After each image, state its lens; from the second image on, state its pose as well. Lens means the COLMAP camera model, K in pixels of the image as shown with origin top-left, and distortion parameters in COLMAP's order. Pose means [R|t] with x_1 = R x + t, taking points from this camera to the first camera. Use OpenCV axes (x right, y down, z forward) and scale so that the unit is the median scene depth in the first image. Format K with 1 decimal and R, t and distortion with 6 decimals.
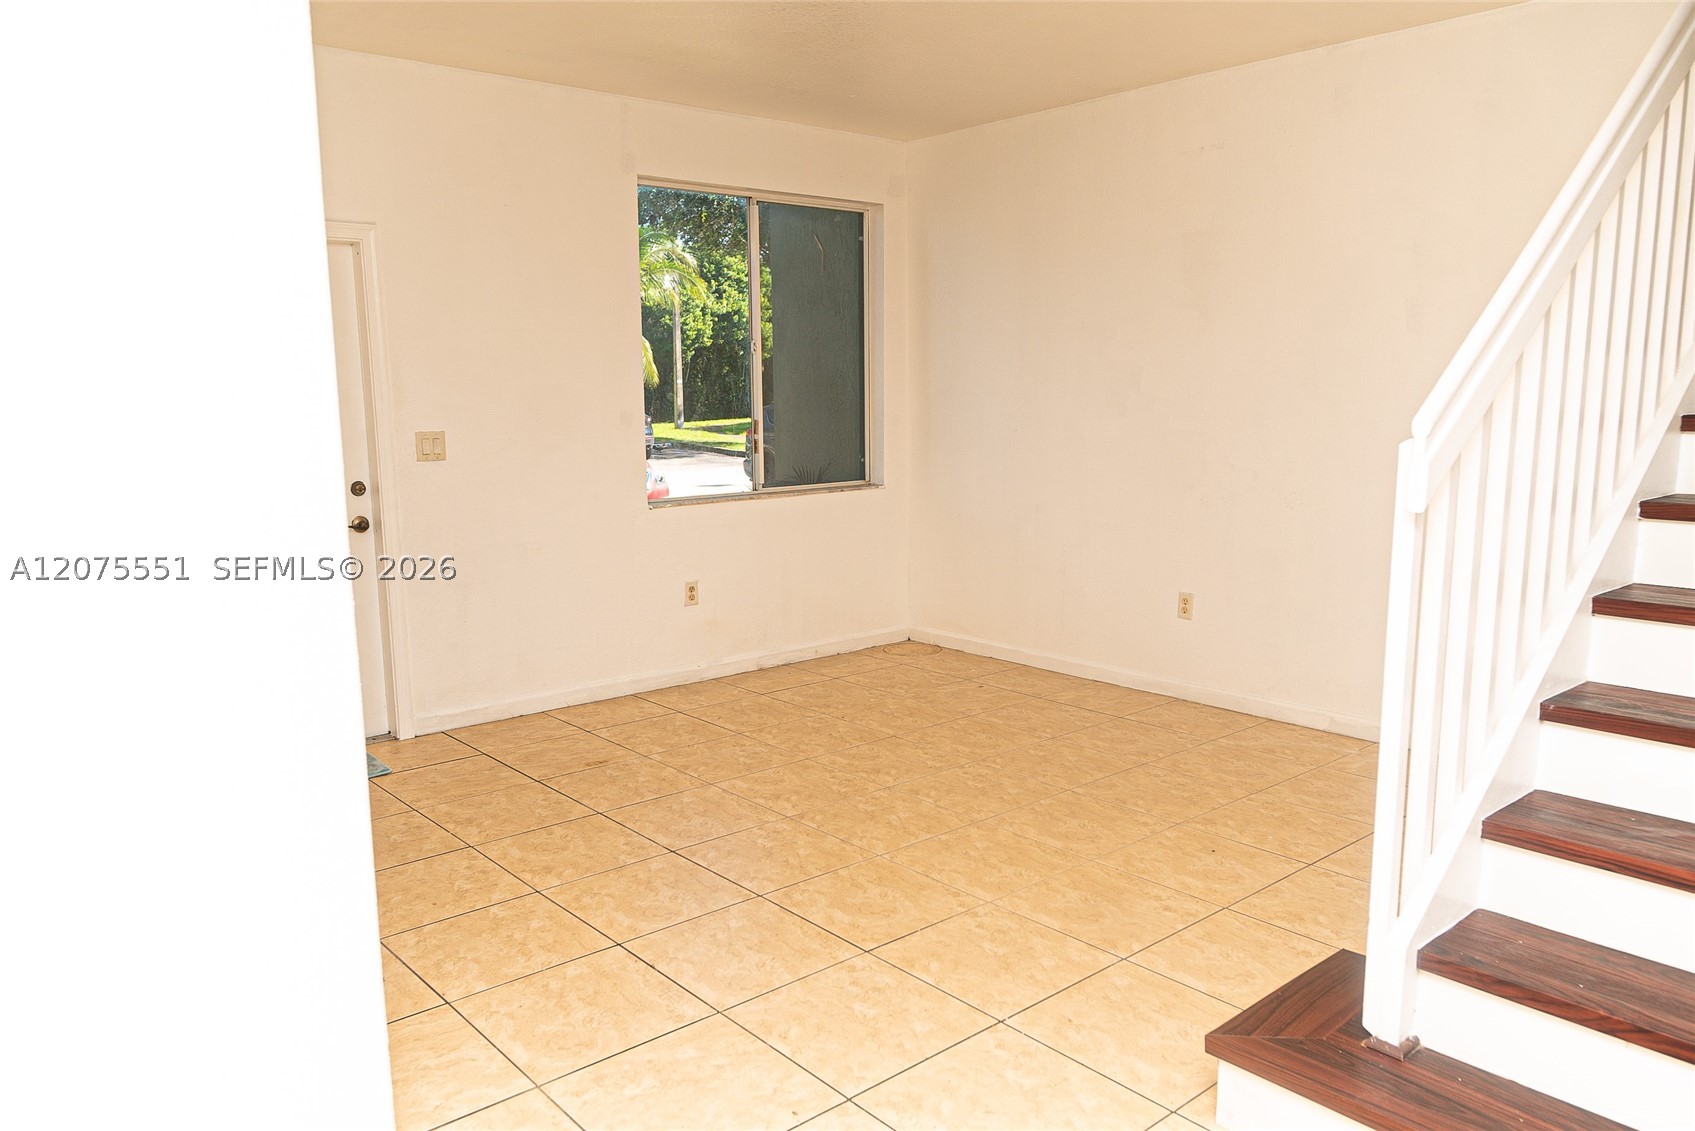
lens RADIAL K [[1209.1, 0, 833.7], [0, 1209.1, 572.2], [0, 0, 1]] dist [0.008148, -0.011560]
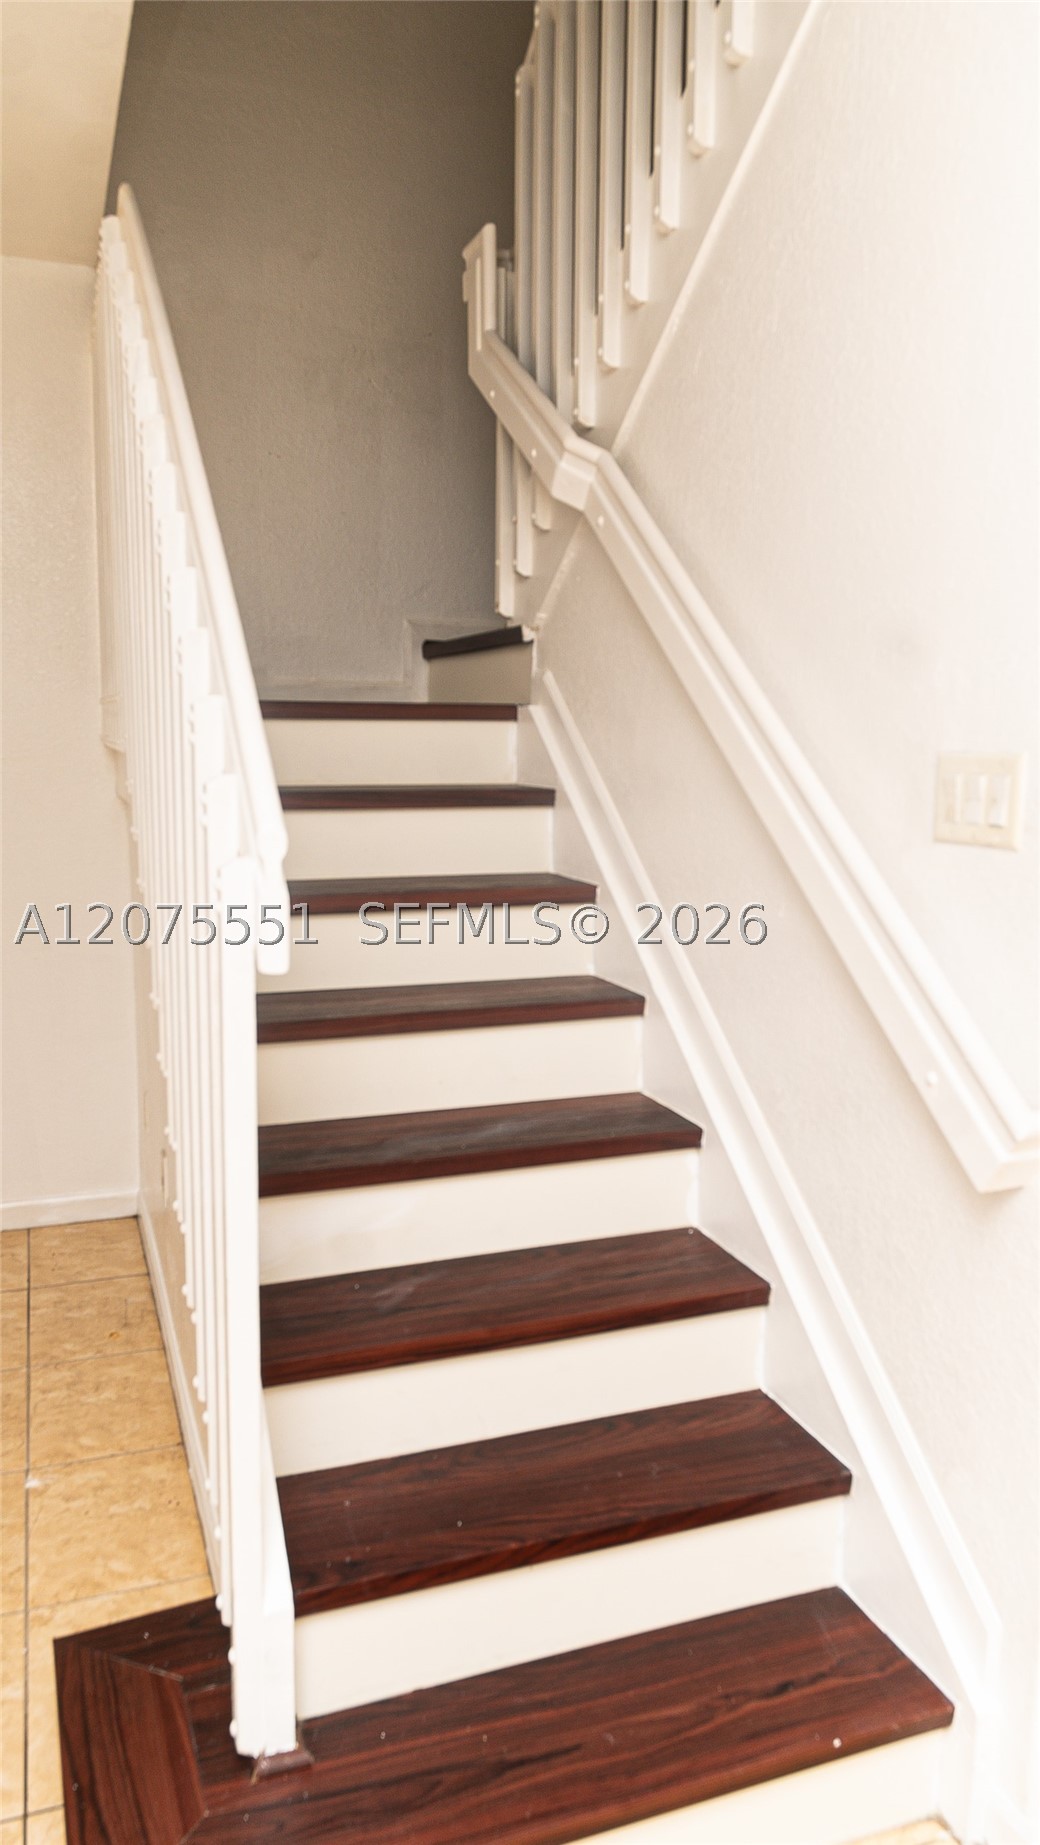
lens RADIAL K [[1318.1, 0, 524.4], [0, 1318.1, 915.9], [0, 0, 1]] dist [0.011200, -0.018372]
pose [[0.348559, -0.122339, 0.929268, -0.068206], [0.133565, 0.987810, 0.079948, -0.062518], [-0.927721, 0.096251, 0.360651, 0.310526]]
